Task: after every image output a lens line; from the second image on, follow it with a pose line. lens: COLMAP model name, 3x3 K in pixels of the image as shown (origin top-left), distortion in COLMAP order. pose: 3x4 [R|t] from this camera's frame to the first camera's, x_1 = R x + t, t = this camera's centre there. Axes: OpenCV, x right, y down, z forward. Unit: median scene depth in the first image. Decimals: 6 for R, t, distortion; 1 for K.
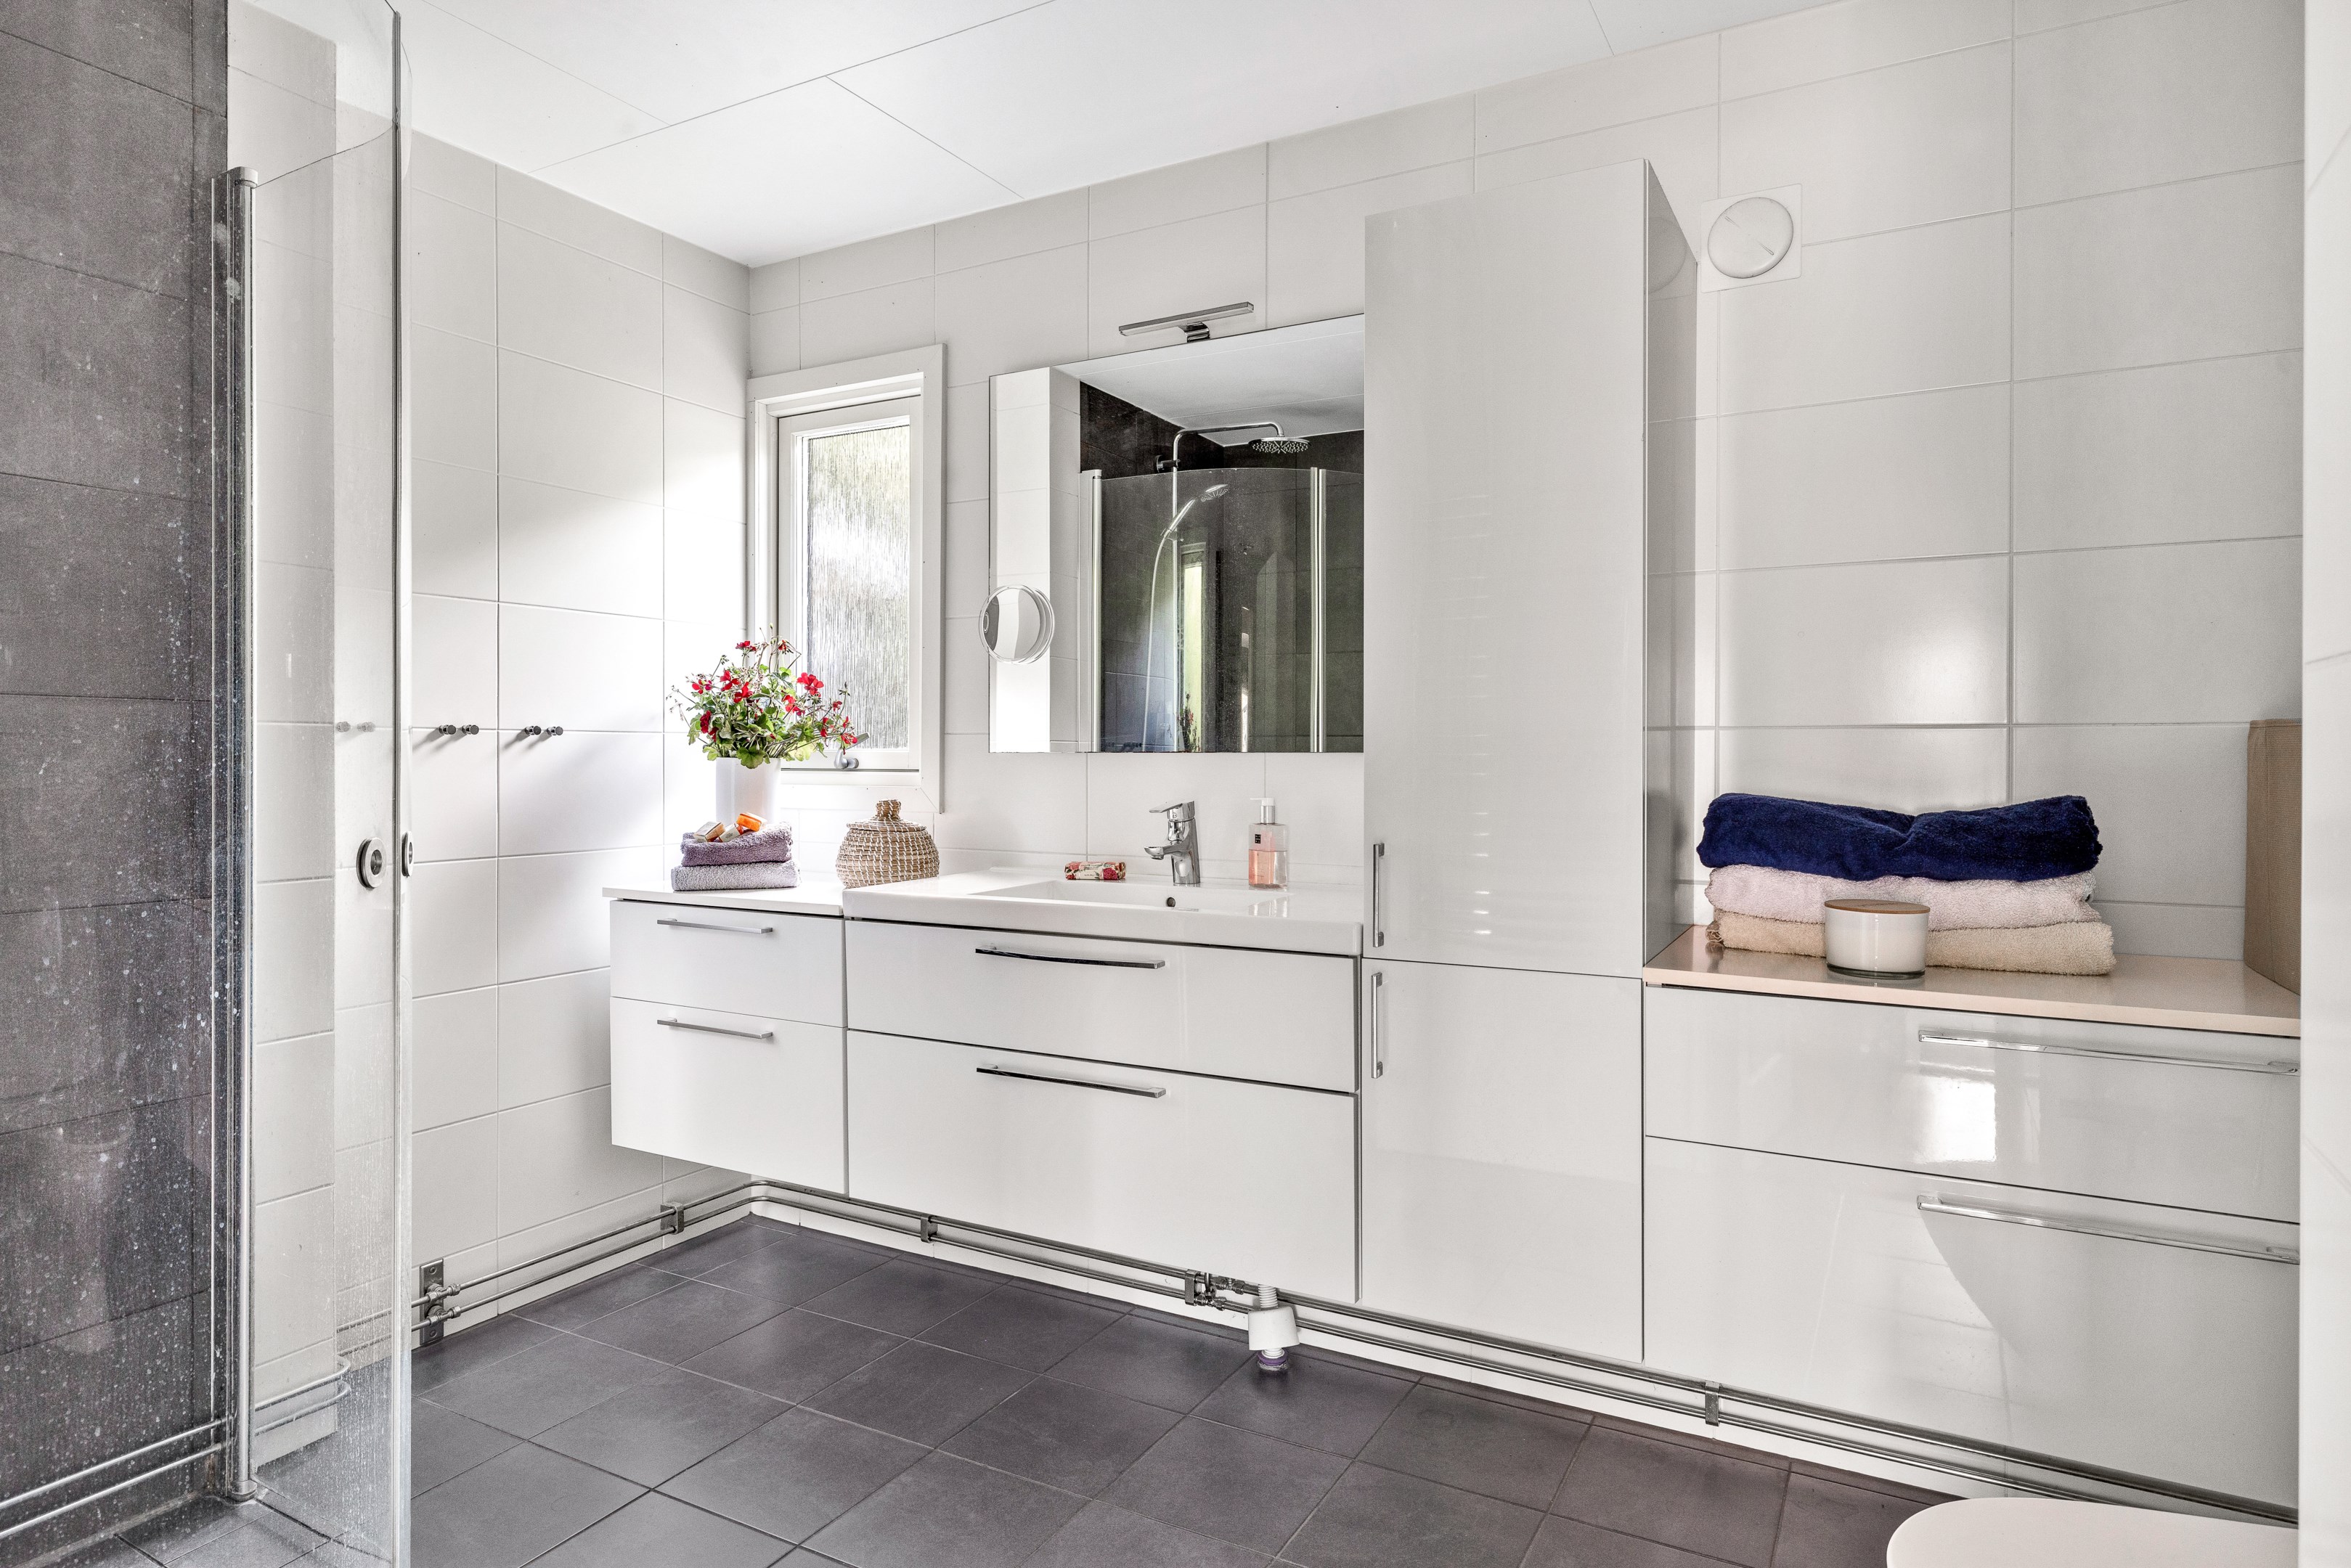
lens RADIAL K [[1307.0, 0, 1175.5], [0, 1307.0, 784.0], [0, 0, 1]] dist [-0.000988, 0.000826]
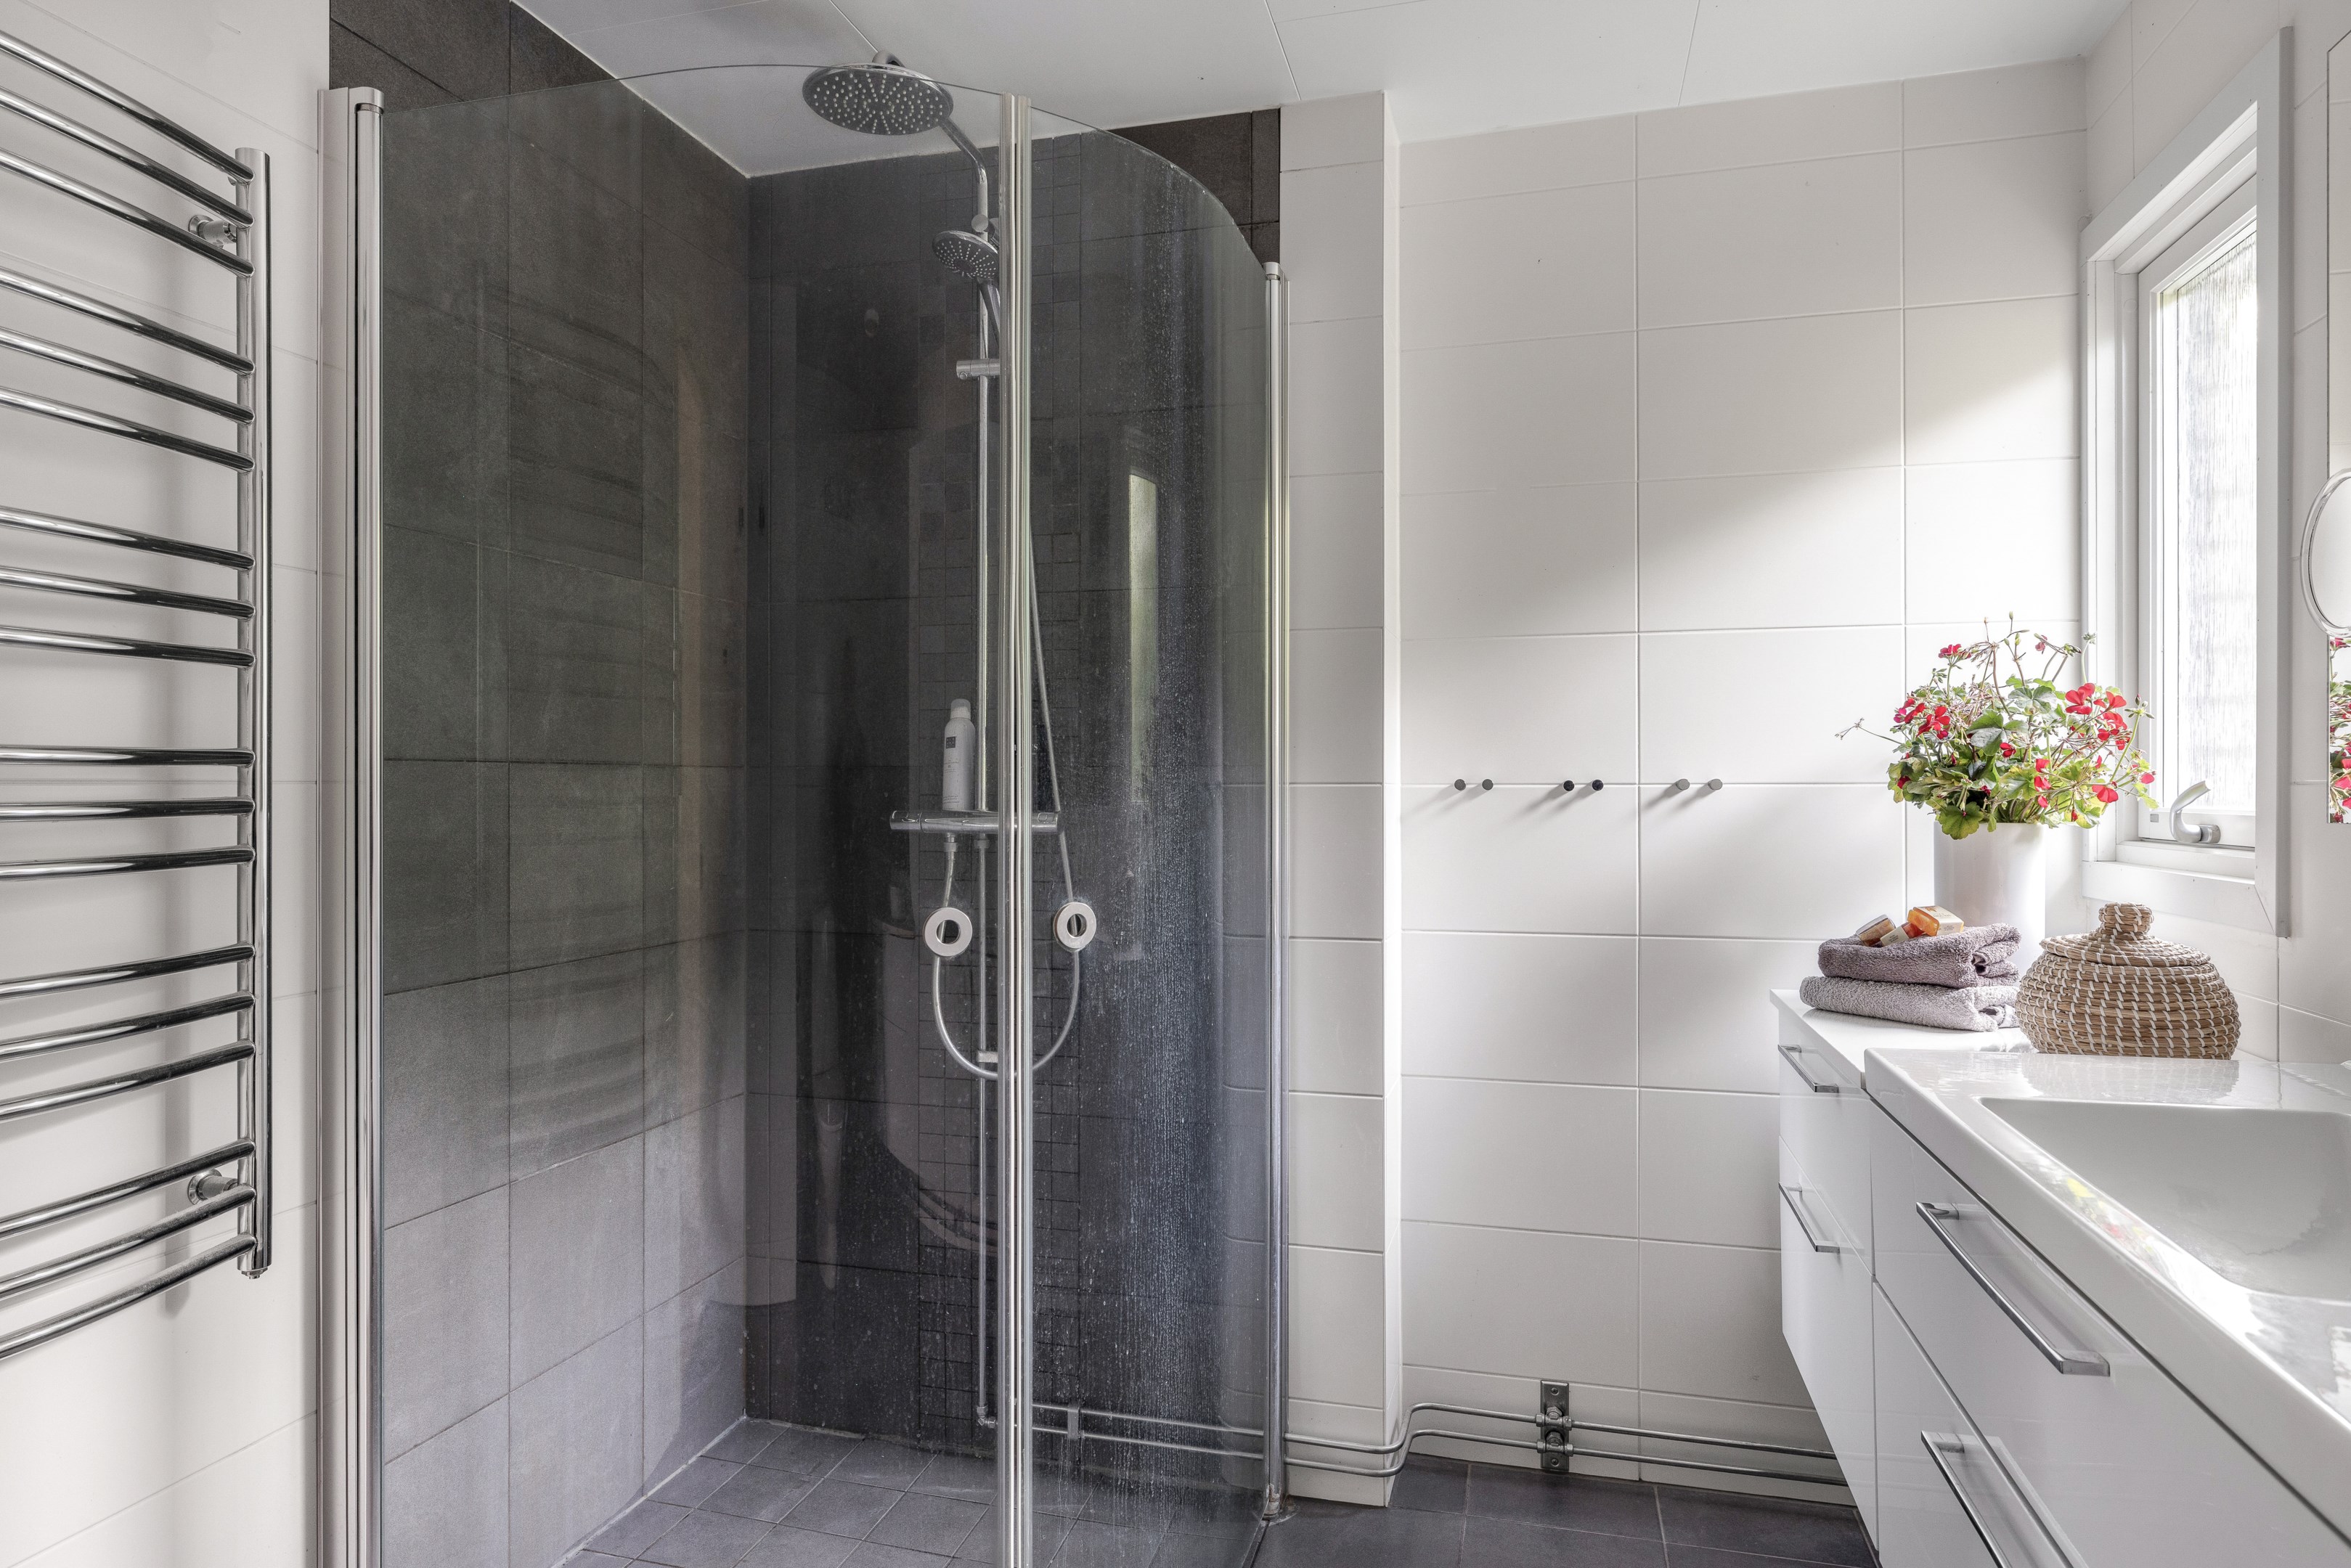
lens RADIAL K [[1386.9, 0, 1171.4], [0, 1386.9, 781.7], [0, 0, 1]] dist [-0.002646, 0.001296]
pose [[0.236134, -0.004642, -0.971709, 0.267833], [-0.014868, 0.999854, -0.008389, -0.030114], [0.971607, 0.016428, 0.236031, 0.467855]]
